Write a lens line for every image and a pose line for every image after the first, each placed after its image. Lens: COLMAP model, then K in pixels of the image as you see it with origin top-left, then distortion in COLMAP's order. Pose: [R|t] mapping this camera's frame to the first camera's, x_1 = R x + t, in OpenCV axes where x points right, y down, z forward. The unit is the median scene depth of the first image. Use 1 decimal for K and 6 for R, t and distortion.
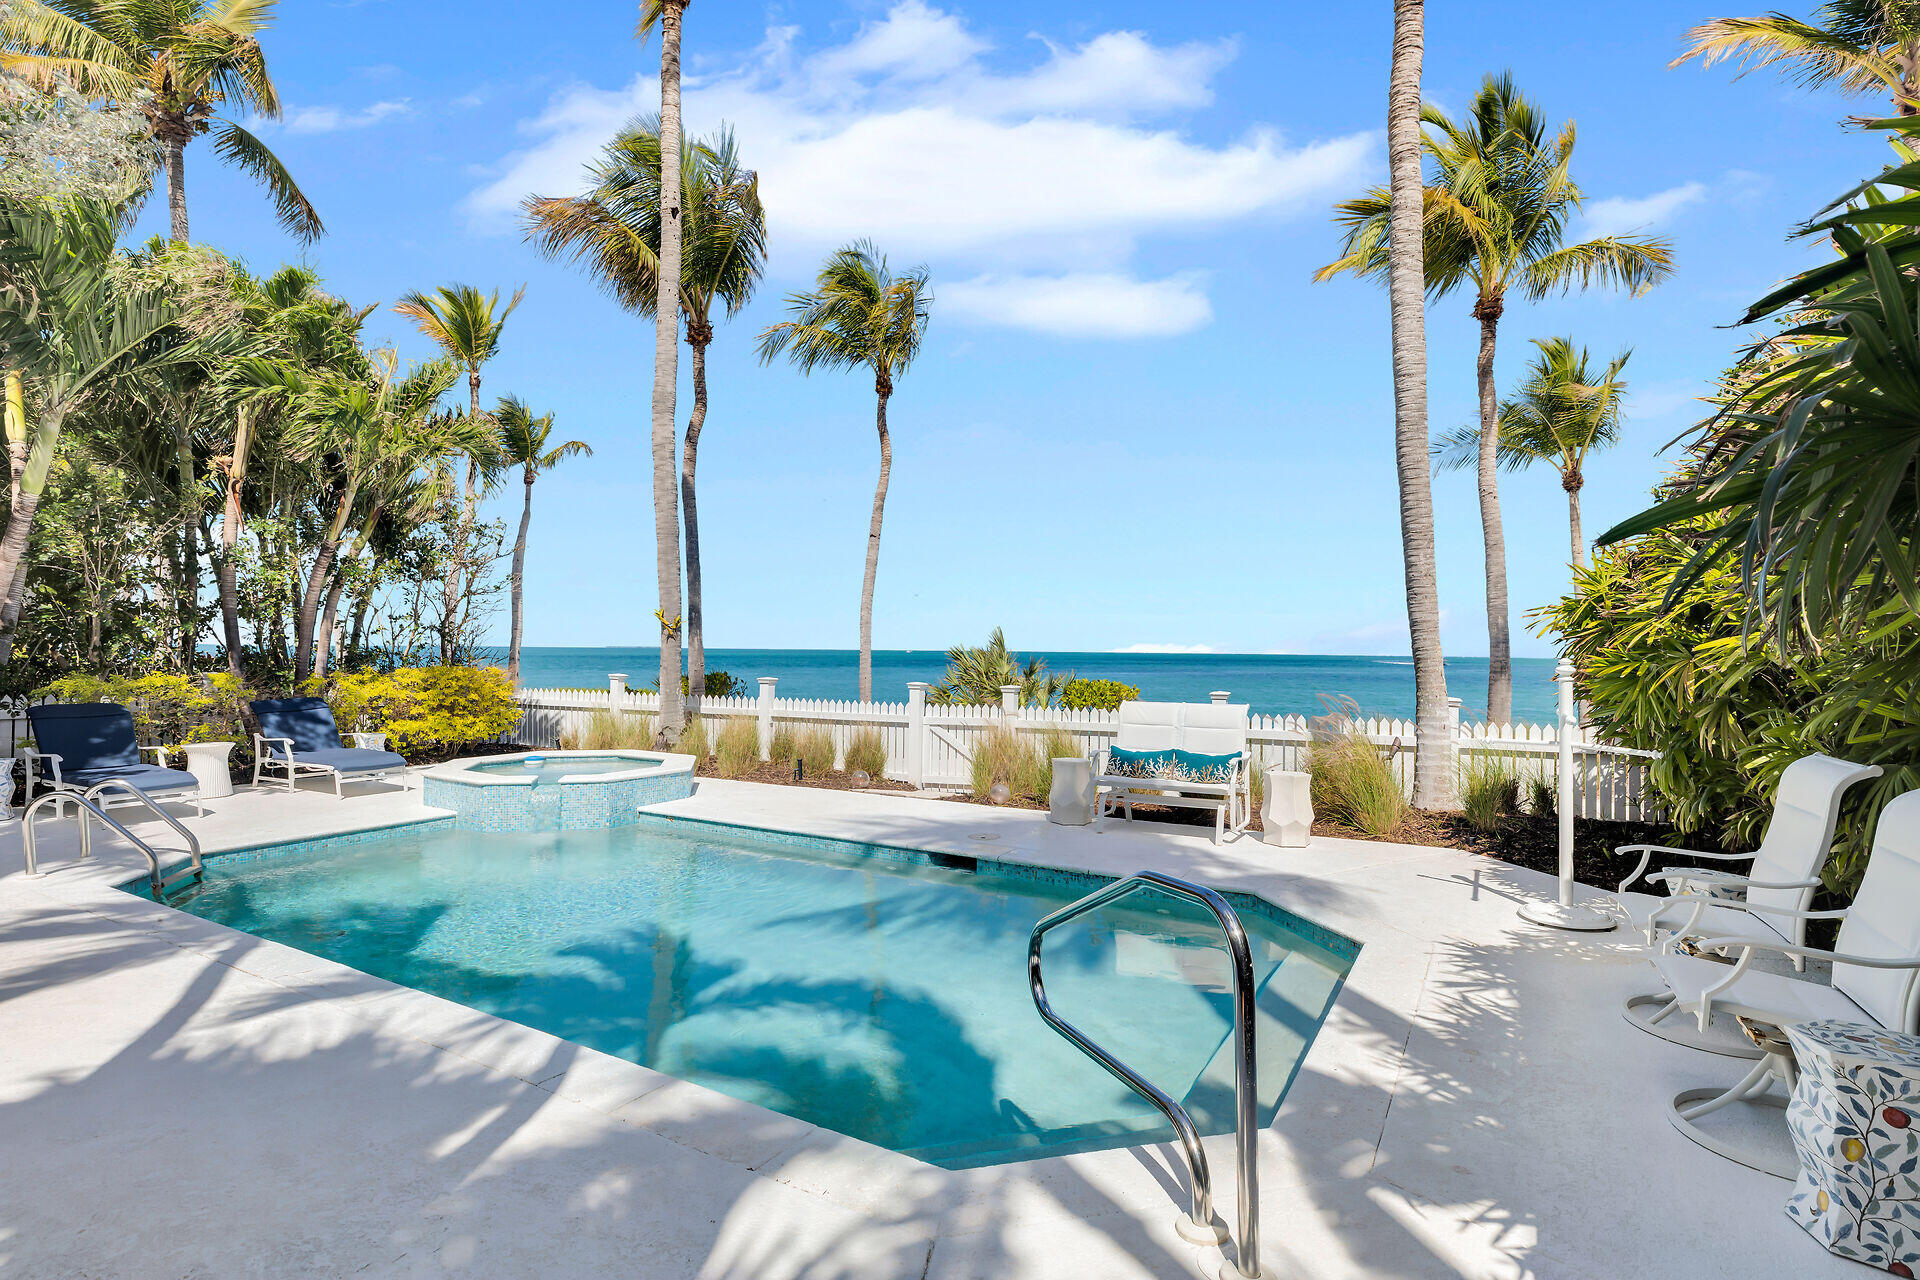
lens RADIAL K [[1019.0, 0, 945.2], [0, 1019.0, 640.9], [0, 0, 1]] dist [-0.012195, 0.001149]
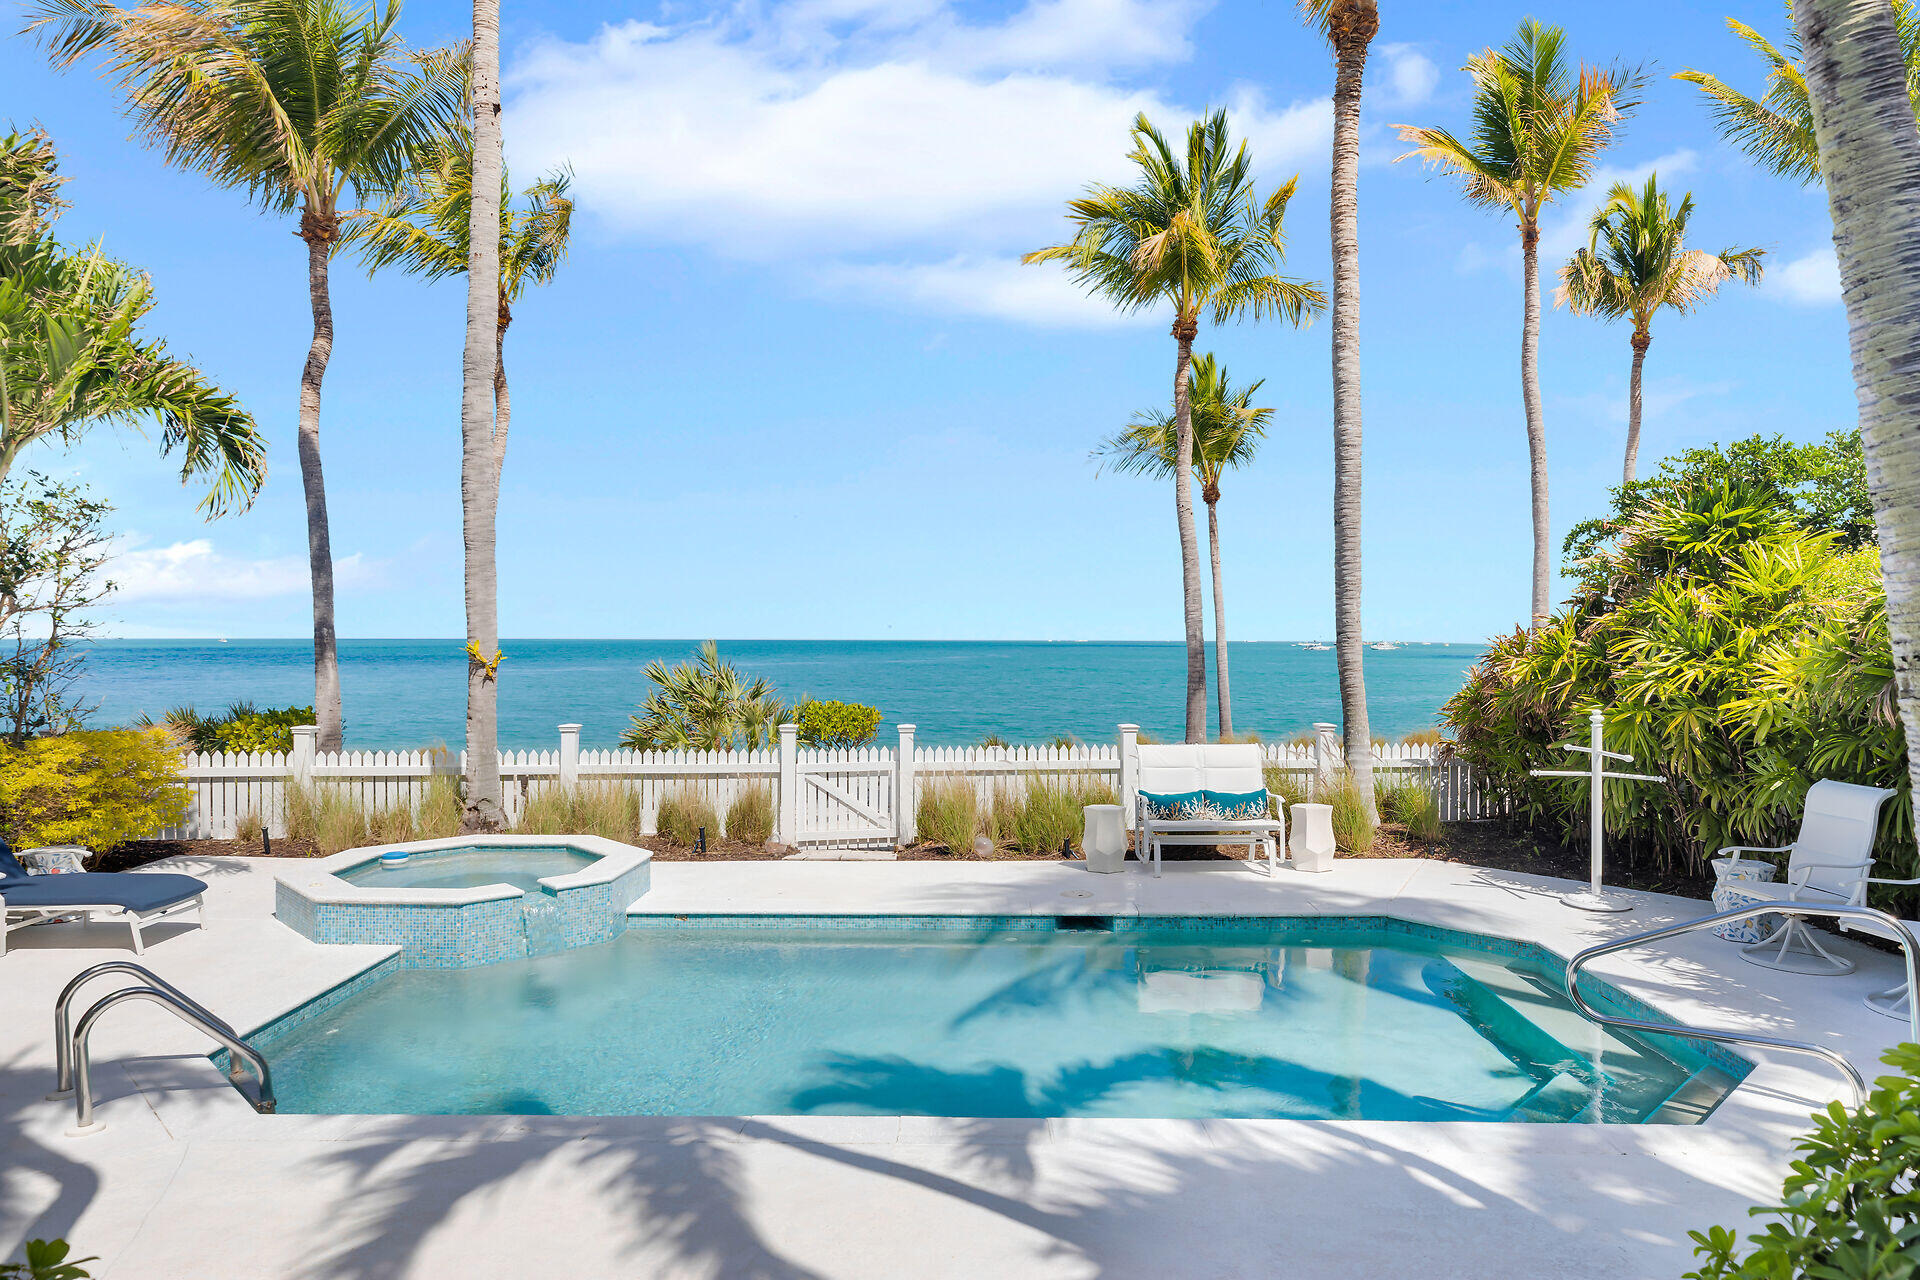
lens RADIAL K [[1279.1, 0, 987.0], [0, 1279.1, 636.1], [0, 0, 1]] dist [-0.001349, 0.000589]
pose [[0.843376, -0.008905, 0.537250, -0.622792], [-0.000263, 0.999856, 0.016985, -0.069419], [-0.537324, -0.014466, 0.843252, 0.009898]]
